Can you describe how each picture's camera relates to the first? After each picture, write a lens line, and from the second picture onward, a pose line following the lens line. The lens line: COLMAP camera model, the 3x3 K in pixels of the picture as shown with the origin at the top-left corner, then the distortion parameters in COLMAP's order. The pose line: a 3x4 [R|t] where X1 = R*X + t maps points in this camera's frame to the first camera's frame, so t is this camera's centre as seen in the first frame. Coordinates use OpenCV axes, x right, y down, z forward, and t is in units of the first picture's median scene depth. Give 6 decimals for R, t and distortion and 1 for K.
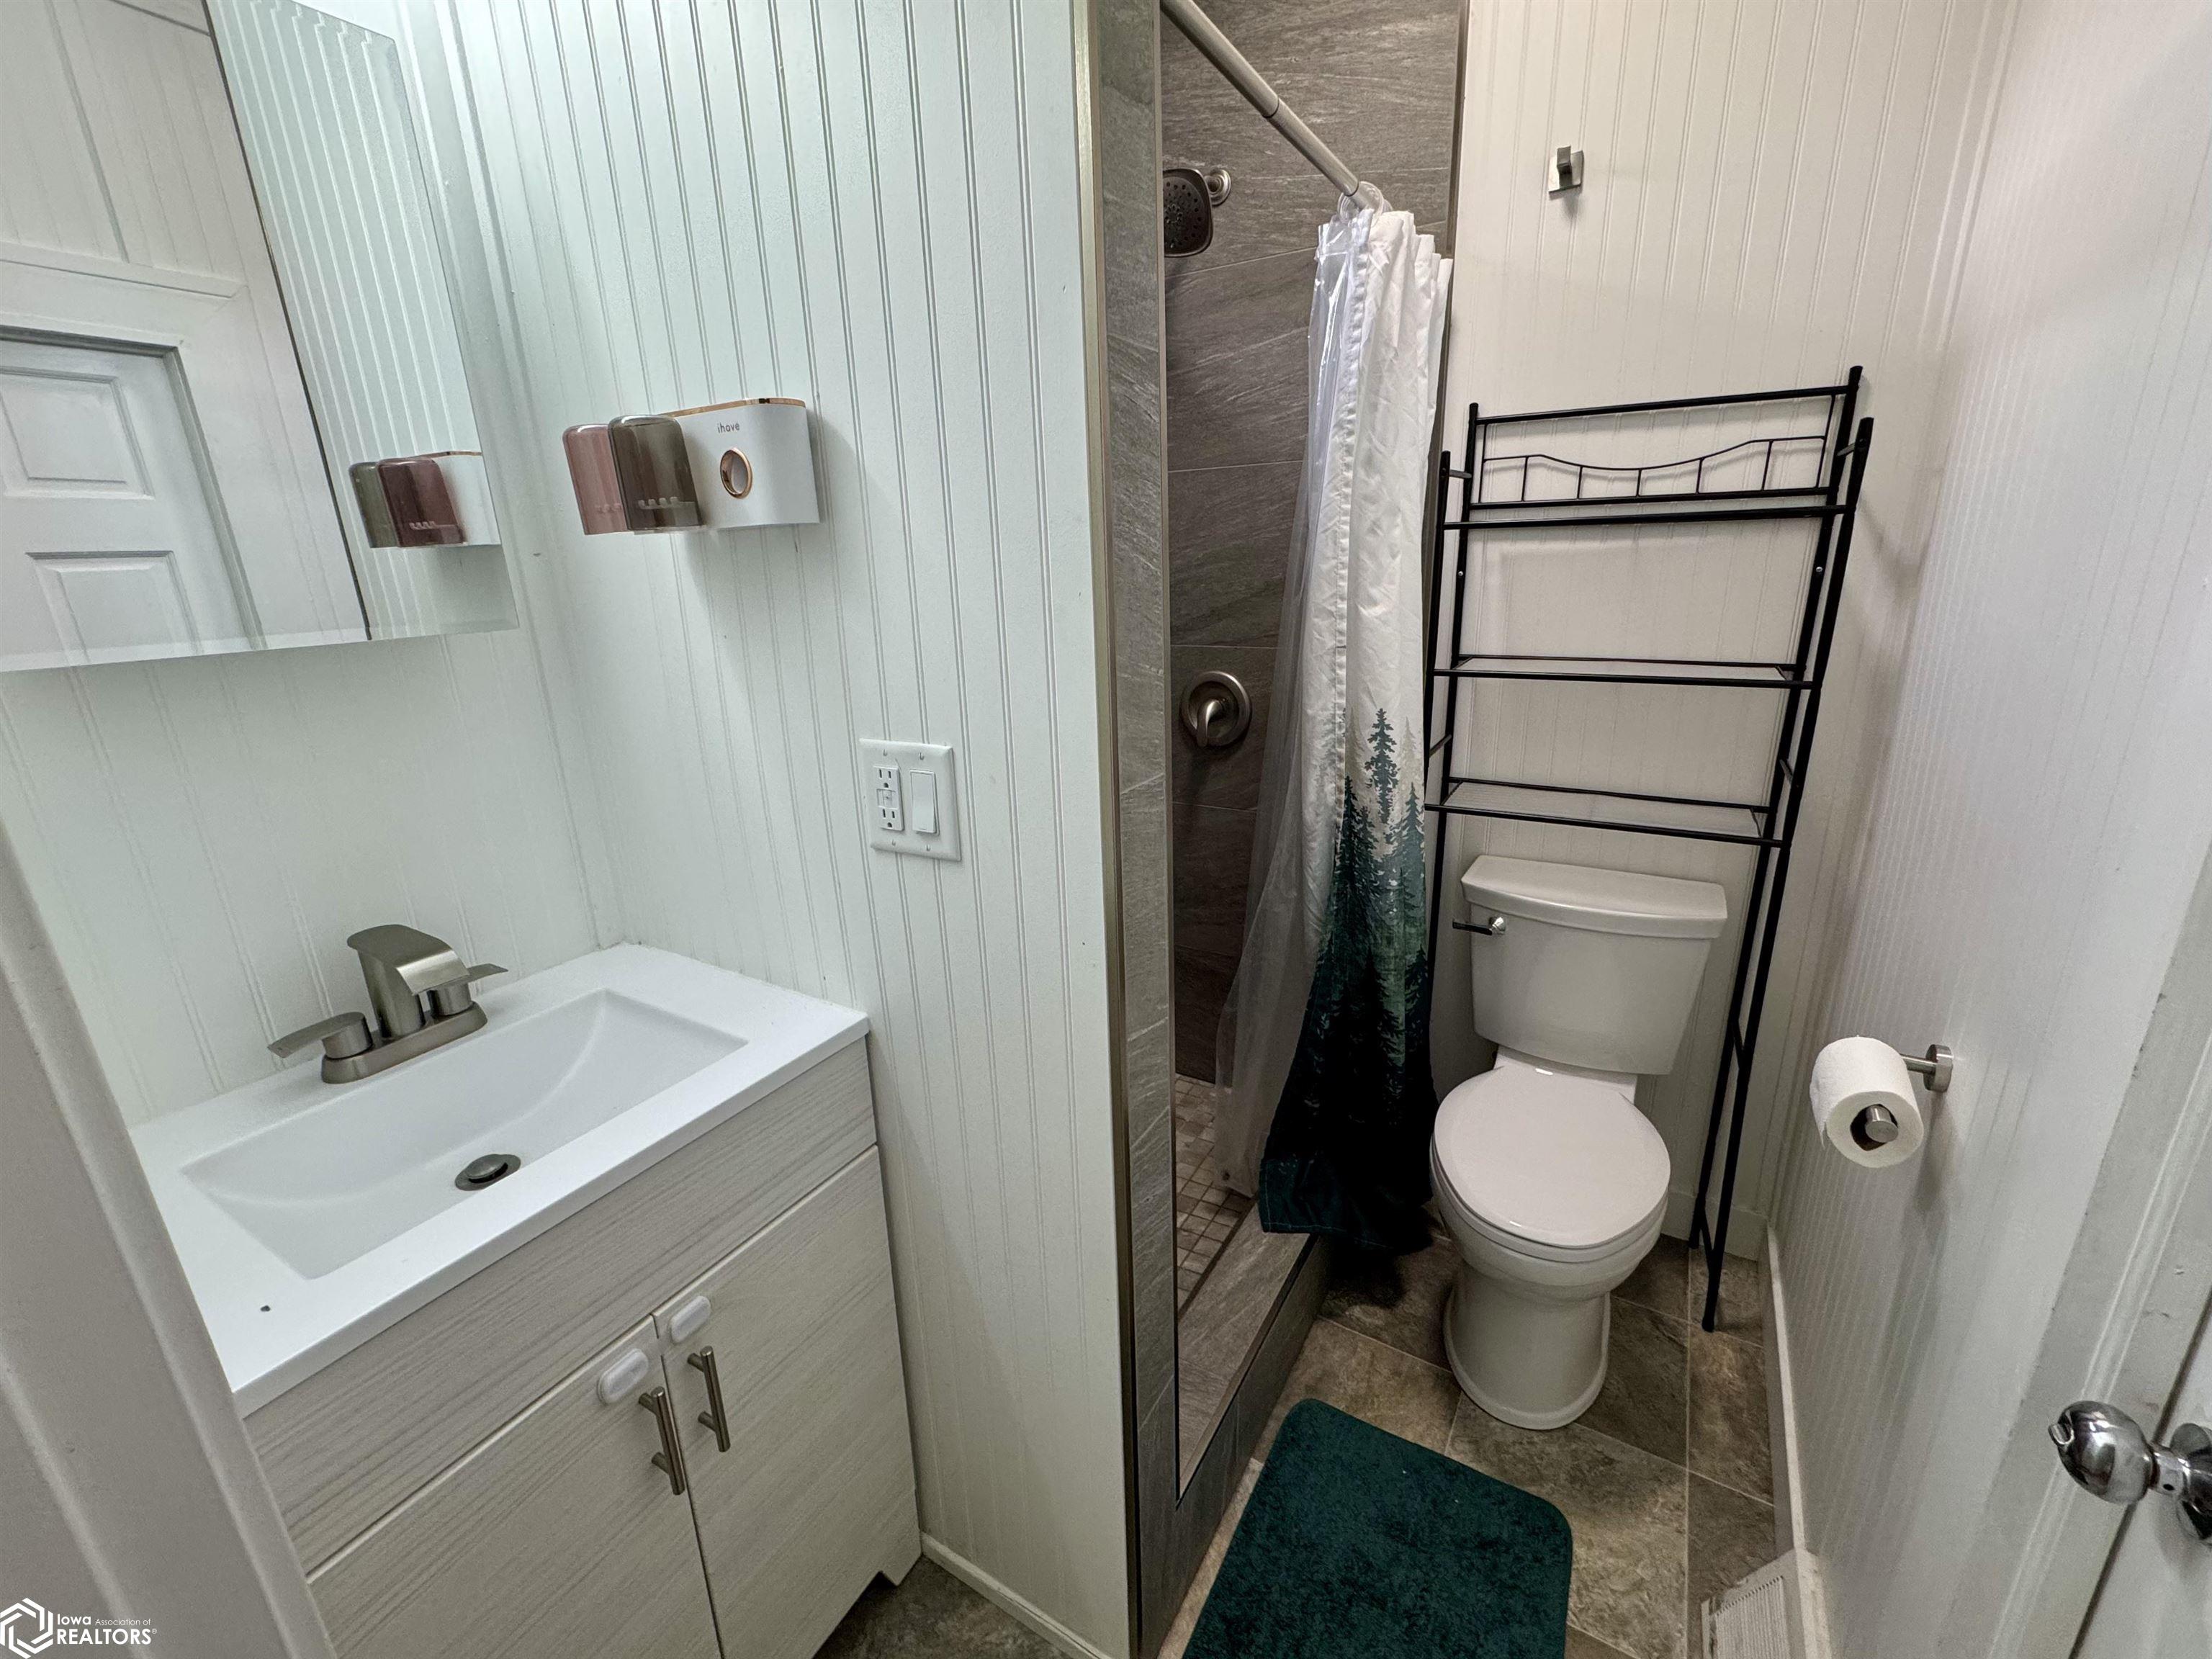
lens RADIAL K [[923.1, 0, 1105.0], [0, 923.1, 829.6], [0, 0, 1]] dist [-0.001472, 0.000512]
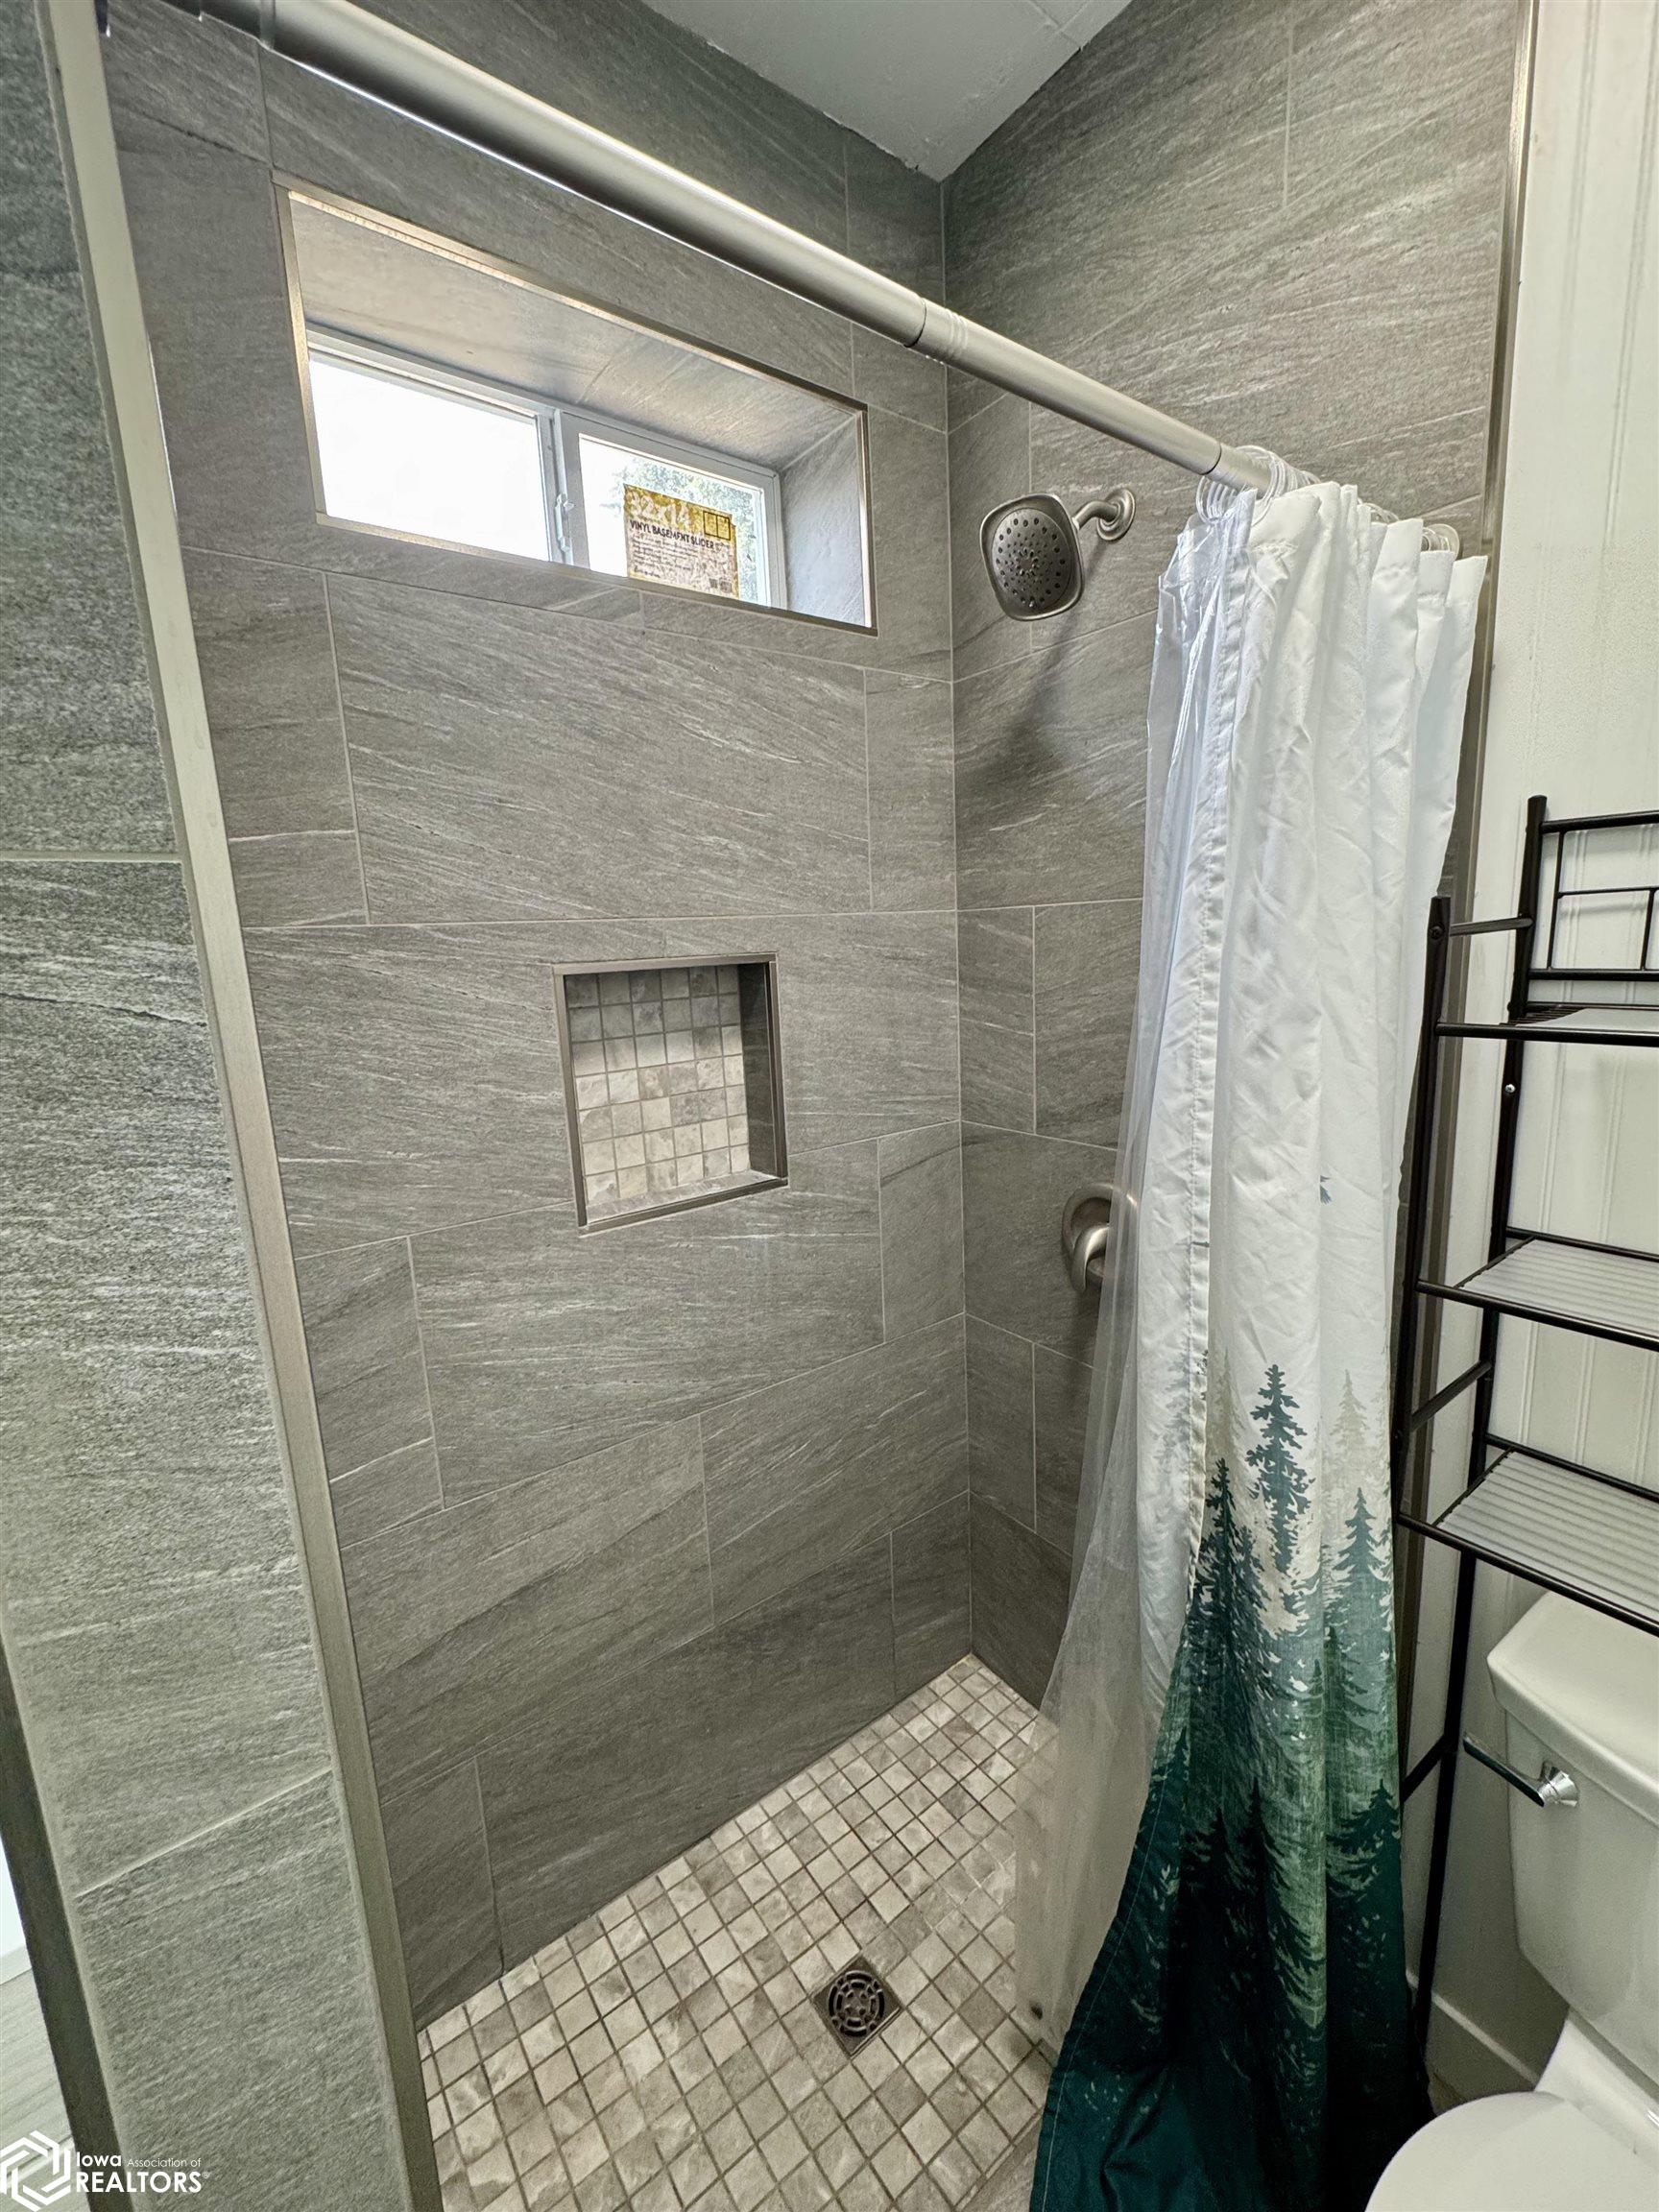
lens RADIAL K [[923.1, 0, 832.5], [0, 923.1, 1105.3], [0, 0, 1]] dist [-0.001472, 0.000512]
pose [[0.924549, 0.061478, -0.376072, 0.250599], [-0.097601, 0.992184, -0.077750, -0.212090], [0.368353, 0.108589, 0.923323, 0.385740]]
